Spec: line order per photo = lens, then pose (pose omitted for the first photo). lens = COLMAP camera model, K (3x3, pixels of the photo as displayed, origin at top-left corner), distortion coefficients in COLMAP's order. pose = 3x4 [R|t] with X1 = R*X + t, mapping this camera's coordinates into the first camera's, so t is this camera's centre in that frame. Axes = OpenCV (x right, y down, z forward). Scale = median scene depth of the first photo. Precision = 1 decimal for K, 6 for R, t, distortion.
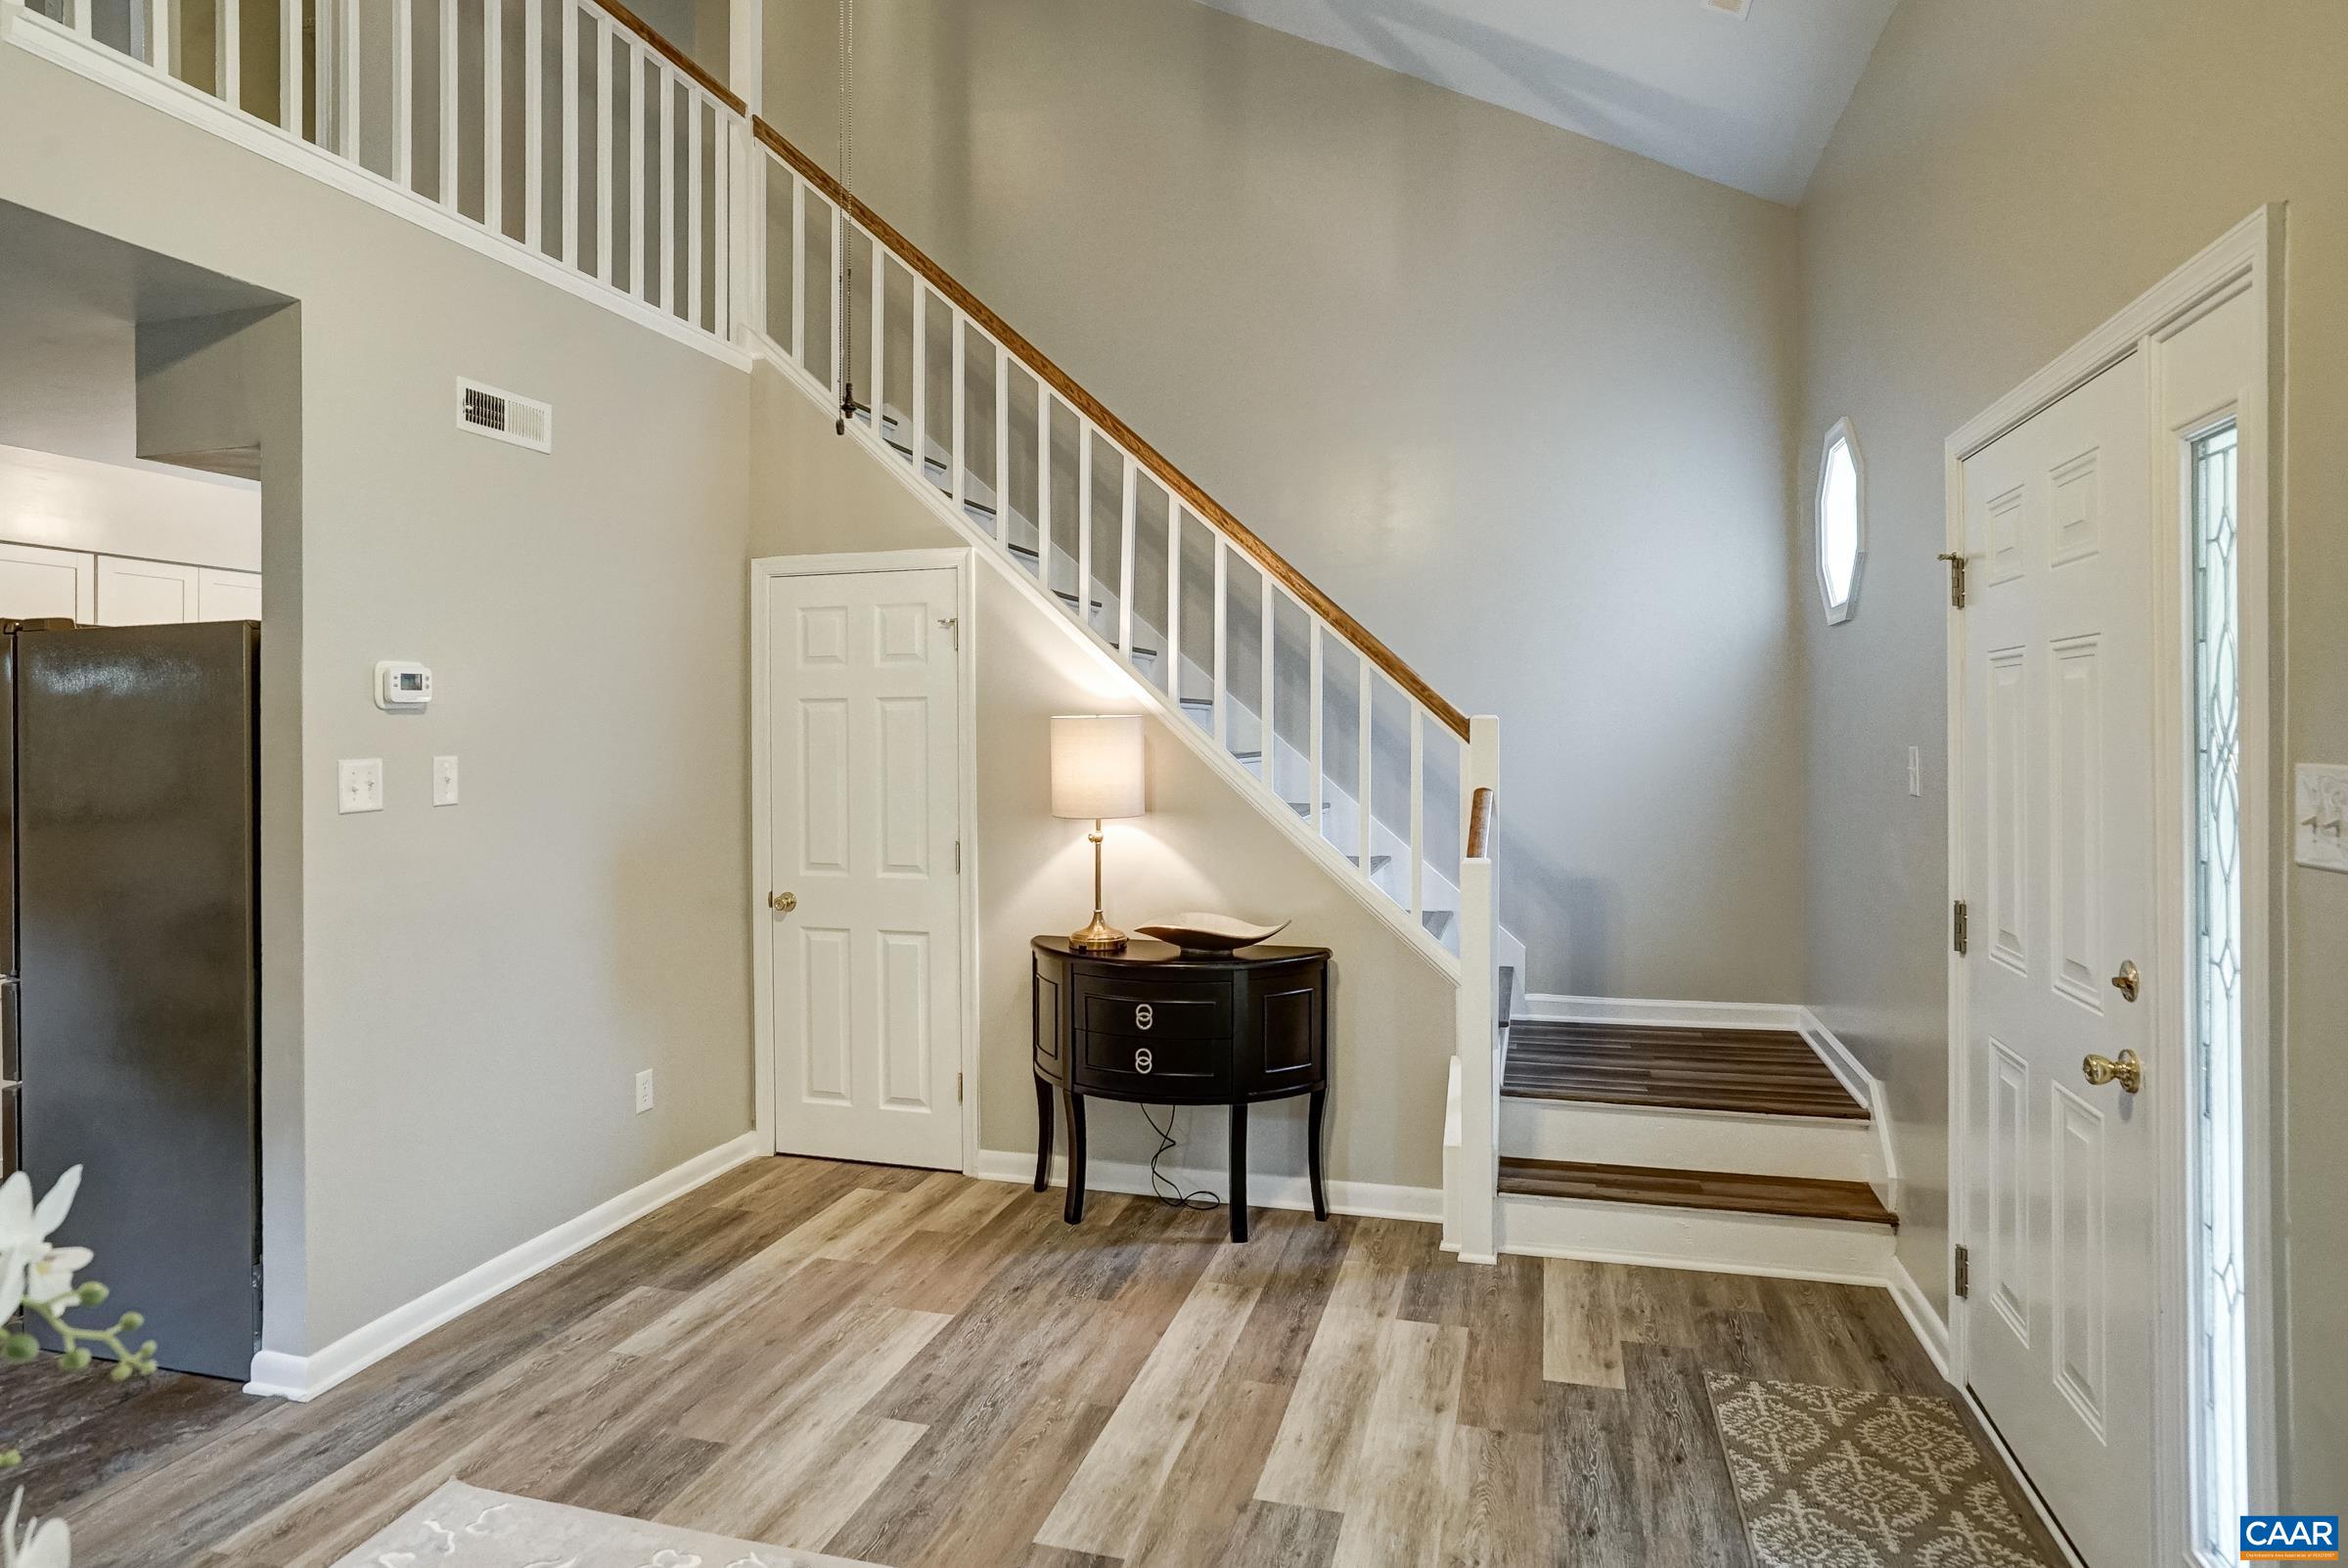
lens RADIAL K [[1333.5, 0, 1115.8], [0, 1333.5, 722.2], [0, 0, 1]] dist [-0.029636, 0.019846]
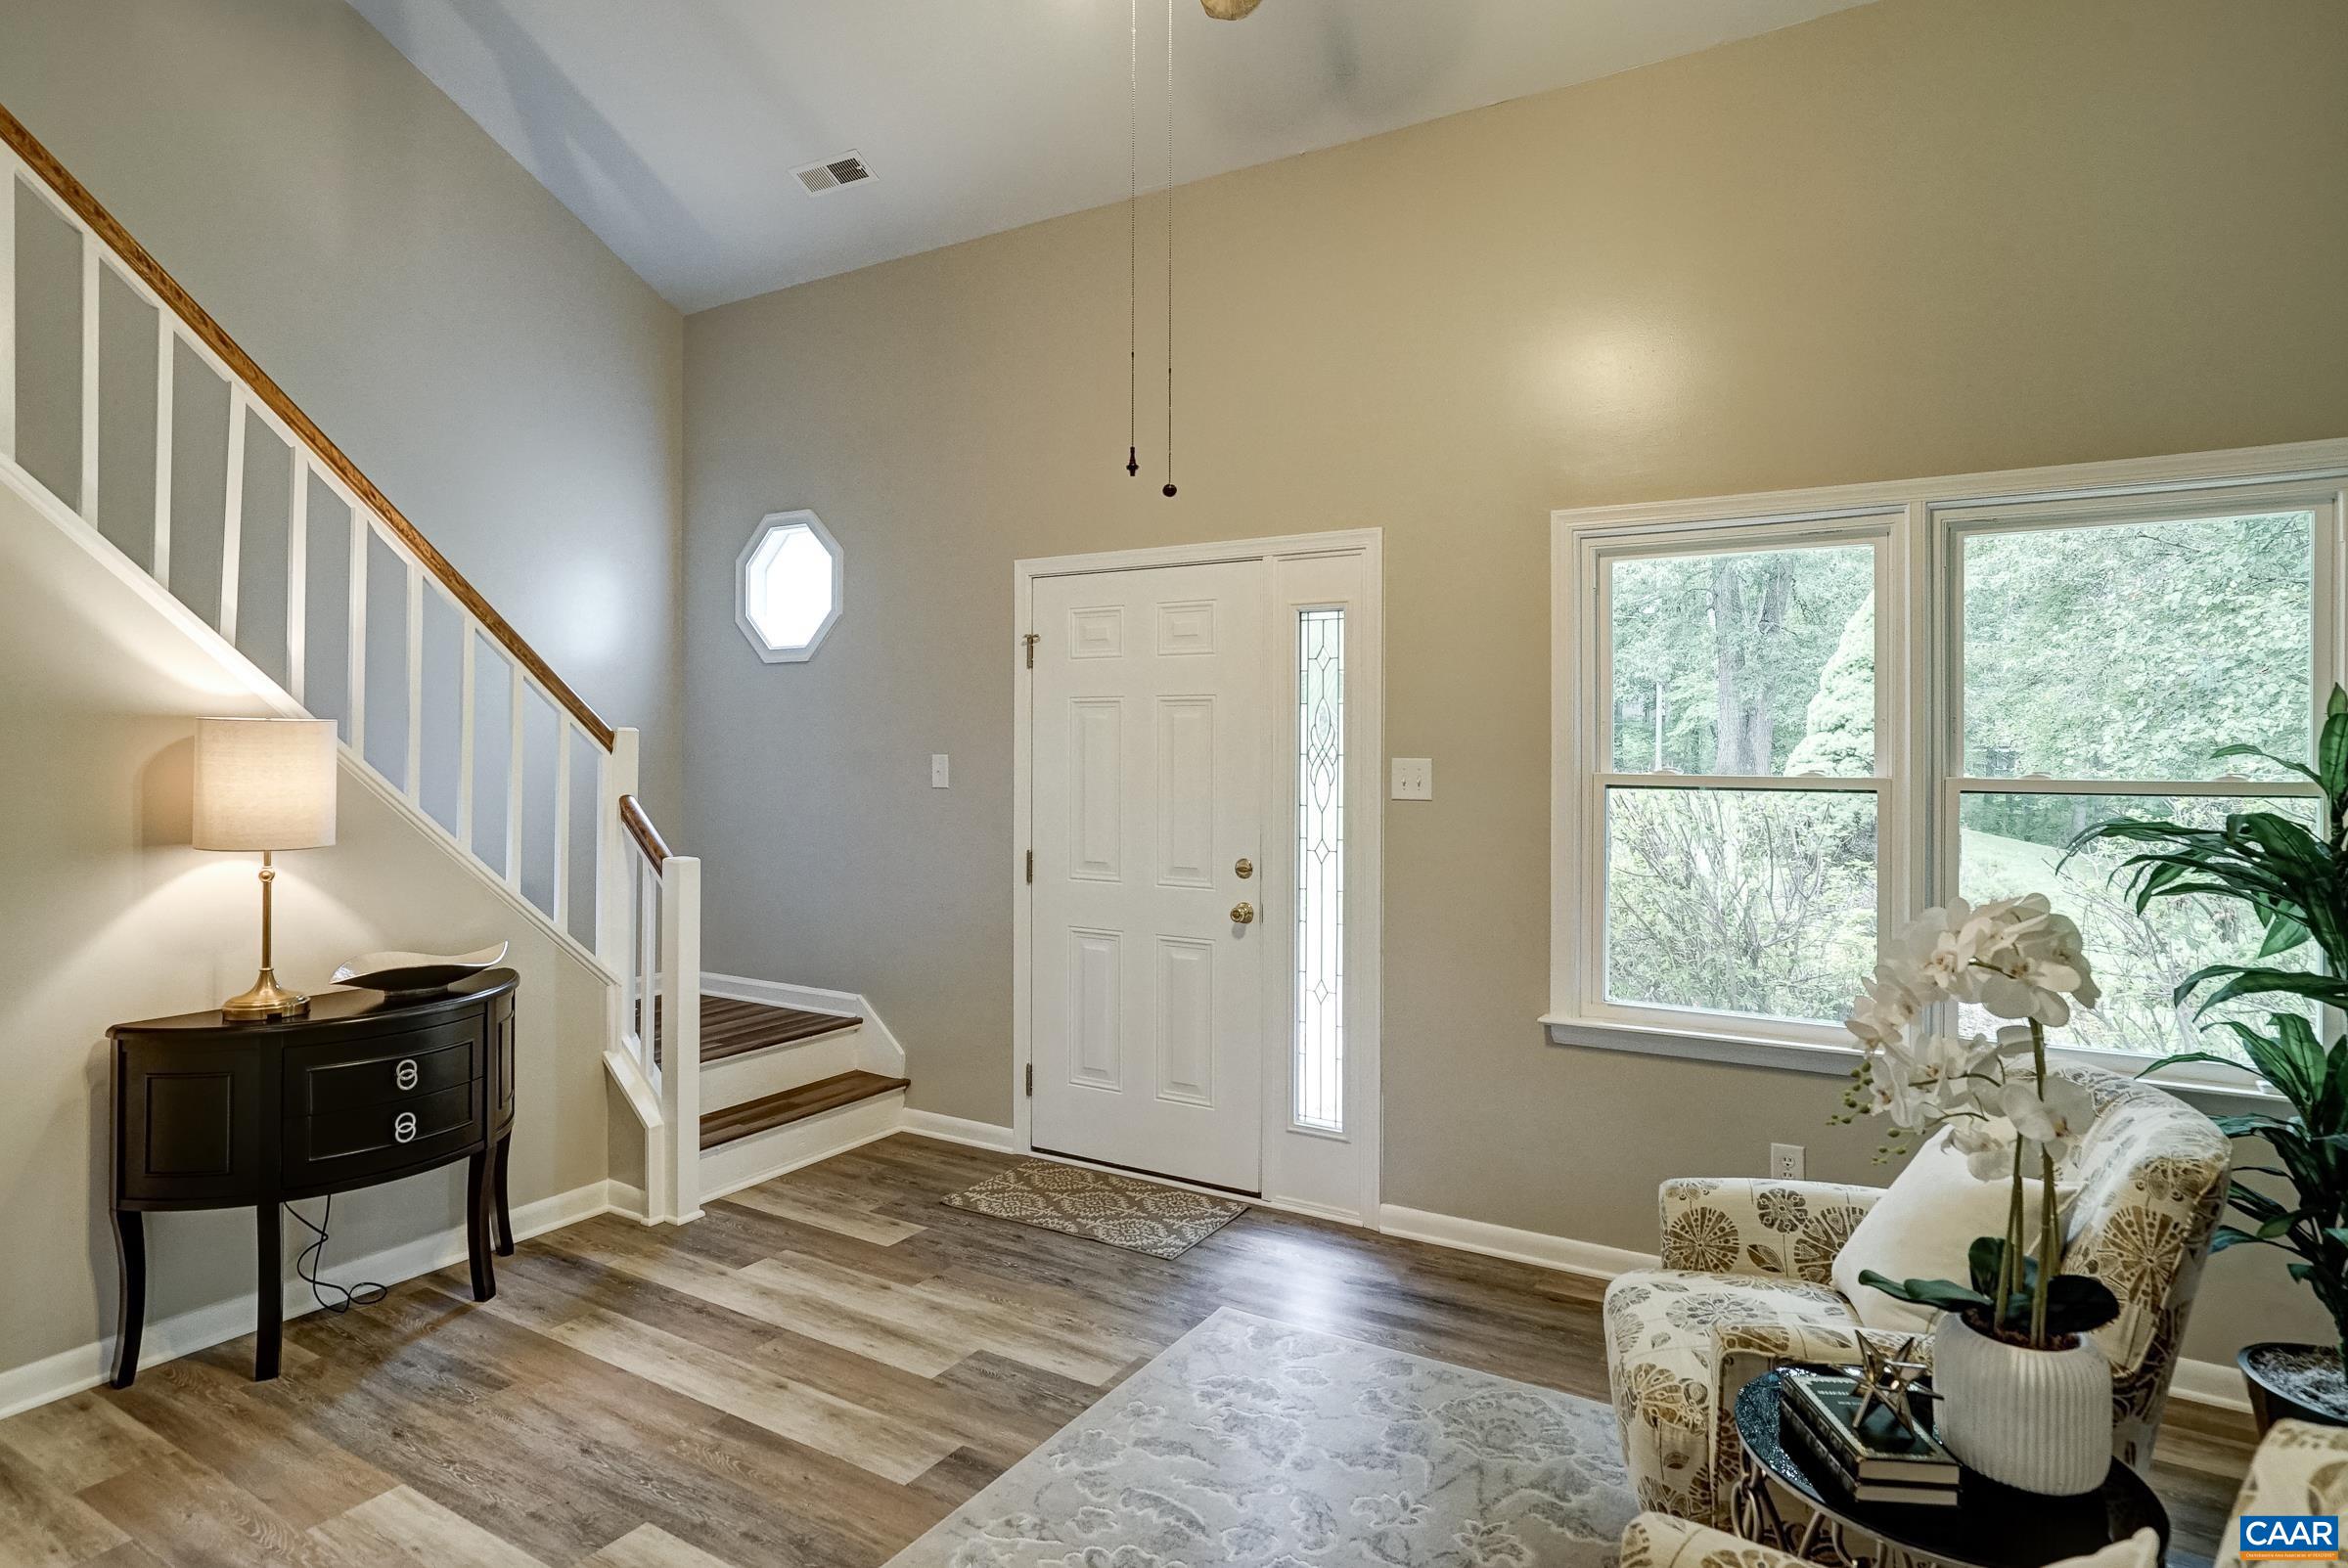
lens RADIAL K [[1333.5, 0, 1110.0], [0, 1333.5, 724.5], [0, 0, 1]] dist [-0.029636, 0.019846]
pose [[0.269529, 0.024148, 0.962690, -0.763172], [-0.009703, 0.999703, -0.022360, 0.014695], [-0.962943, -0.003314, 0.269683, 0.390377]]
